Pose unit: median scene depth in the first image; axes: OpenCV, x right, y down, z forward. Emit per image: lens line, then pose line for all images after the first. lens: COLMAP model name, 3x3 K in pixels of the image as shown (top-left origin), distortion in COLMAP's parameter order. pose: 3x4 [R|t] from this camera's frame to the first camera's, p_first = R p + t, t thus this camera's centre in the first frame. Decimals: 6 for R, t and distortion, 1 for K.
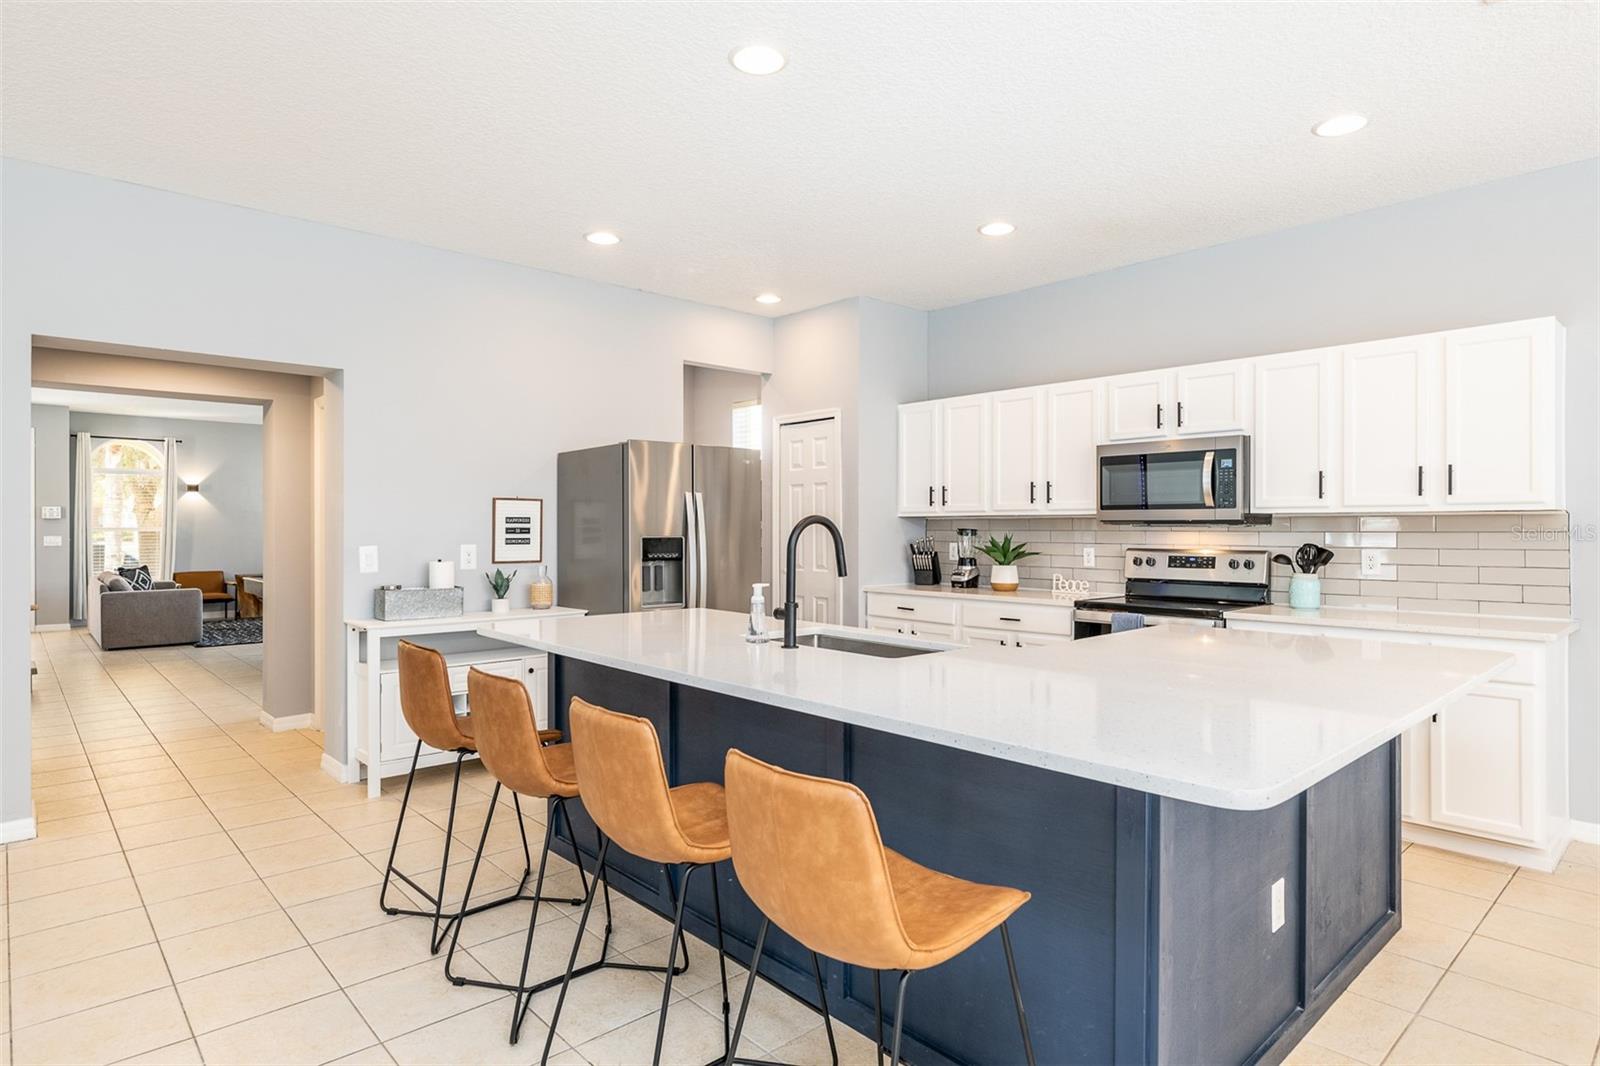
lens RADIAL K [[877.6, 0, 799.1], [0, 877.6, 530.6], [0, 0, 1]] dist [0.012178, -0.000849]
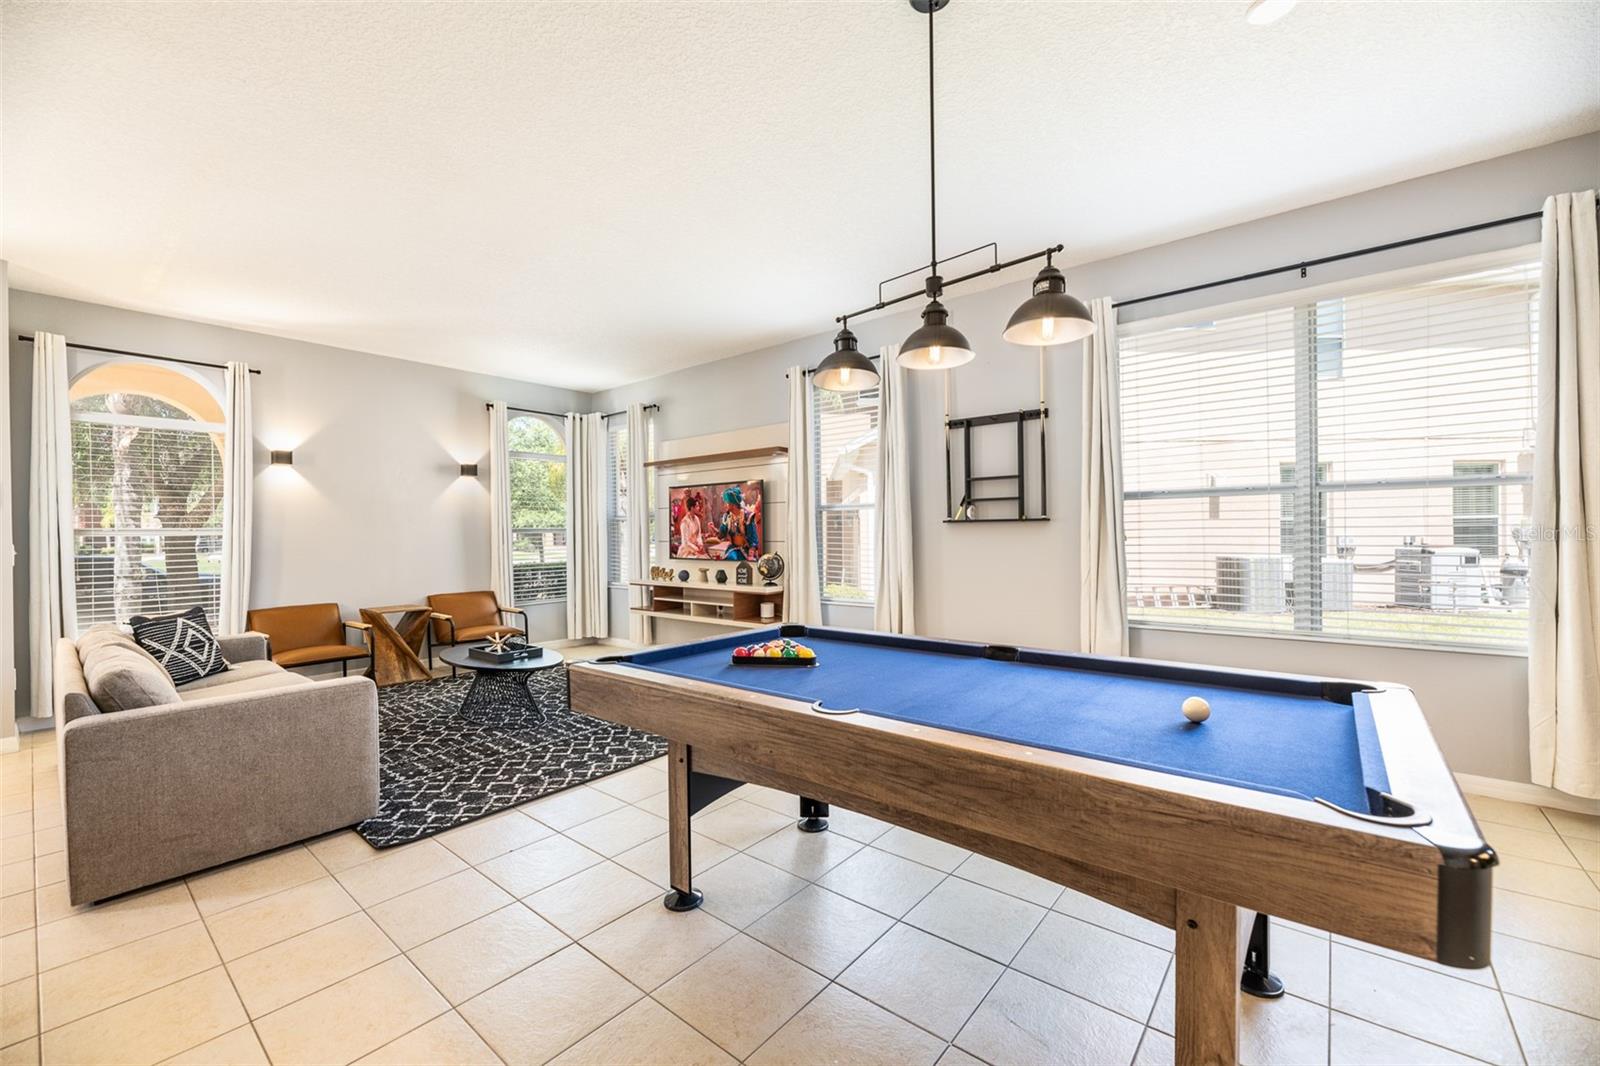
lens RADIAL K [[646.1, 0, 799.7], [0, 646.1, 537.1], [0, 0, 1]] dist [0.000541, 0.000430]
pose [[0.990007, -0.011198, 0.140573, -0.289692], [0.011253, 0.999937, 0.000403, 0.003669], [-0.140568, 0.001183, 0.990070, 0.378206]]
